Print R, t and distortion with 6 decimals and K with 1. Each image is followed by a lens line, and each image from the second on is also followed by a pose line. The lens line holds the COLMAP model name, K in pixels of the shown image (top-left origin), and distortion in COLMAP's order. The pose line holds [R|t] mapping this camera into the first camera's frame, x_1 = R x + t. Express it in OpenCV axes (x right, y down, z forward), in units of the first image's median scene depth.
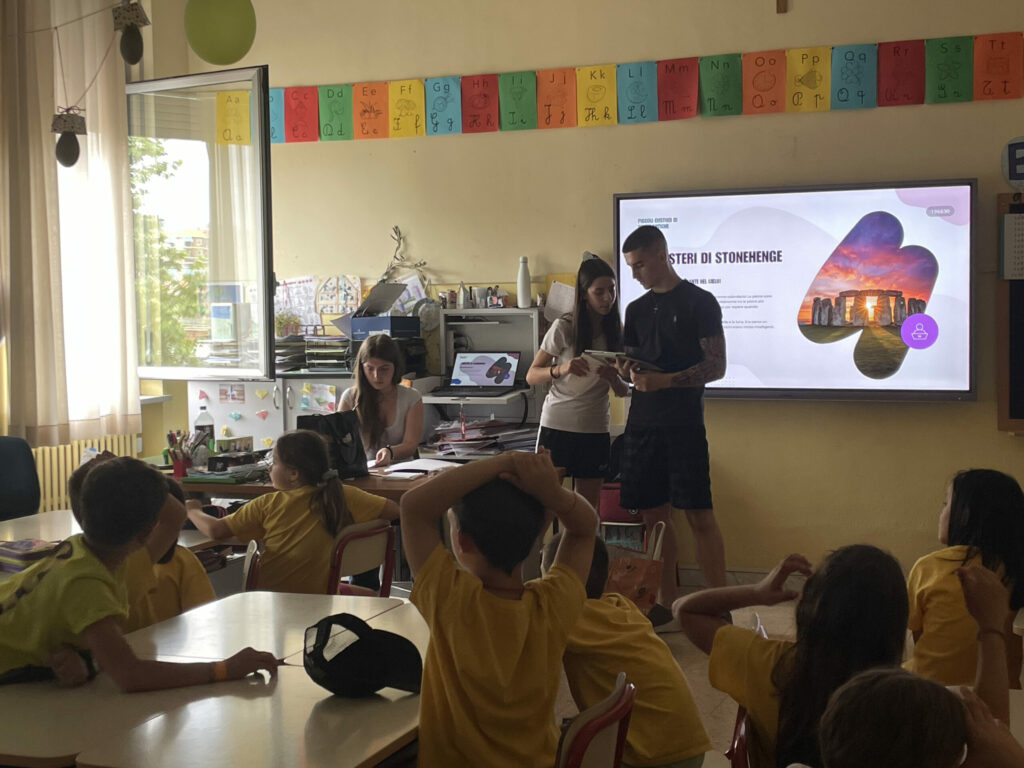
lens RADIAL K [[1466.0, 0, 511.9], [0, 1466.0, 380.4], [0, 0, 1]] dist [0.062153, 0.000000]
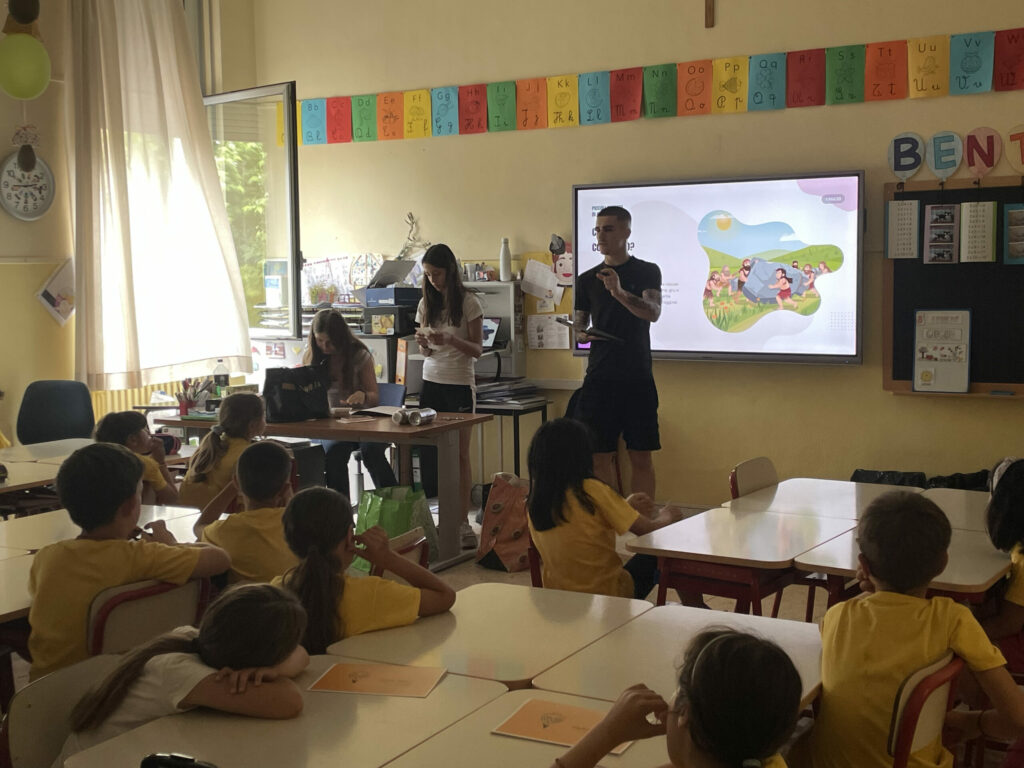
lens RADIAL K [[1297.4, 0, 510.8], [0, 1297.4, 386.2], [0, 0, 1]] dist [0.076903, 0.000000]
pose [[0.986462, 0.016466, -0.163160, 0.190703], [-0.010501, 0.999247, 0.037353, -0.003447], [0.163652, -0.035134, 0.985892, -0.047936]]
